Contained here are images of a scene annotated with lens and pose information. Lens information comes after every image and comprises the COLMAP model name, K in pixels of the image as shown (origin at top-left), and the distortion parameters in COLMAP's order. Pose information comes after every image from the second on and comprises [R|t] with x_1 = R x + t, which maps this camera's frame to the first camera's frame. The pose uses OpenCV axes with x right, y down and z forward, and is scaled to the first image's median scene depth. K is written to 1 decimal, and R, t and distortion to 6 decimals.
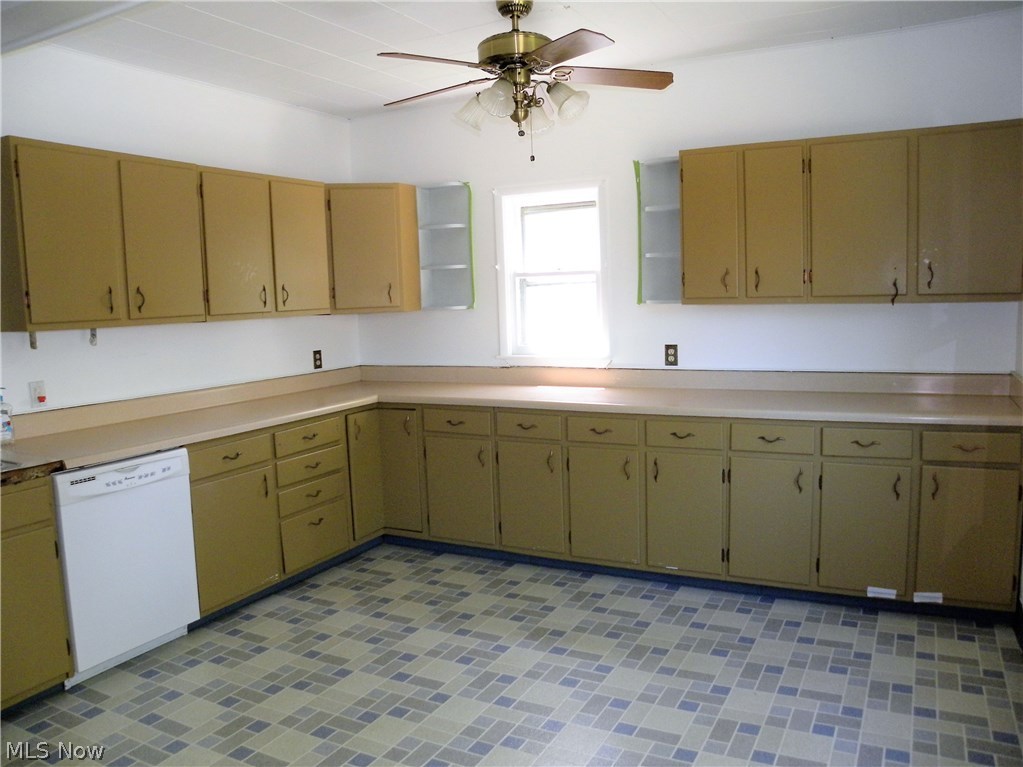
lens RADIAL K [[793.3, 0, 511.5], [0, 793.3, 383.5], [0, 0, 1]] dist [-0.094672, 0.006730]
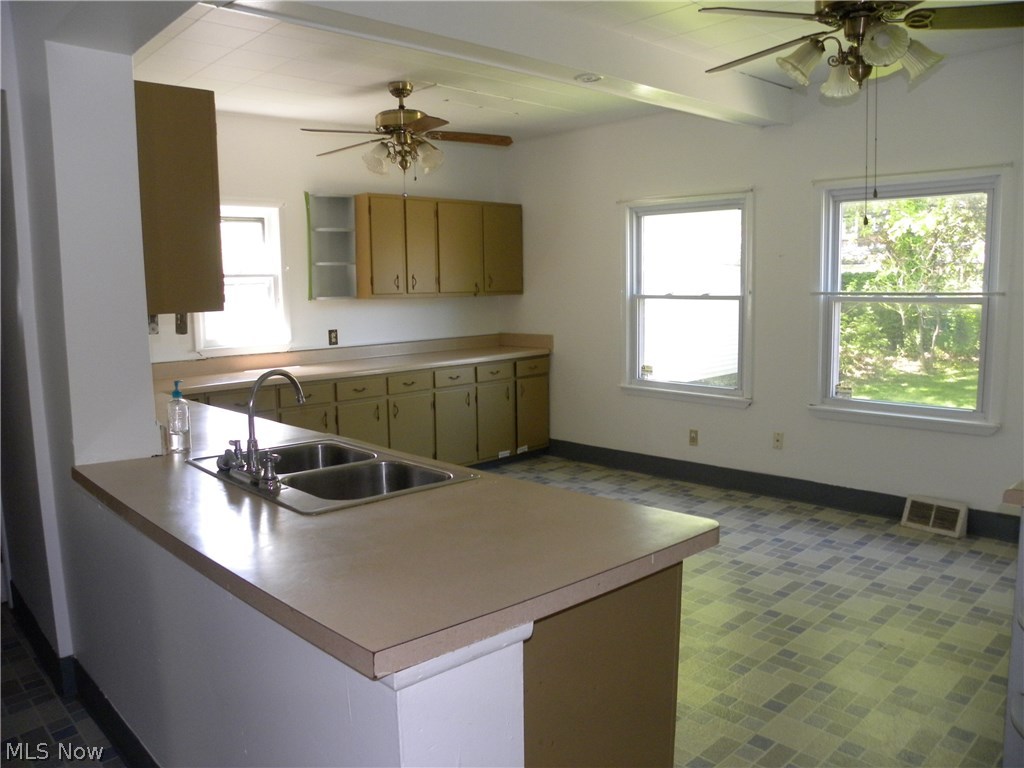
lens RADIAL K [[794.1, 0, 512.0], [0, 794.1, 384.0], [0, 0, 1]] dist [-0.094672, 0.006730]
pose [[0.331643, -0.091705, 0.938937, -0.968090], [0.117107, 0.991568, 0.055482, 0.004125], [-0.936108, 0.091556, 0.339586, 0.253126]]
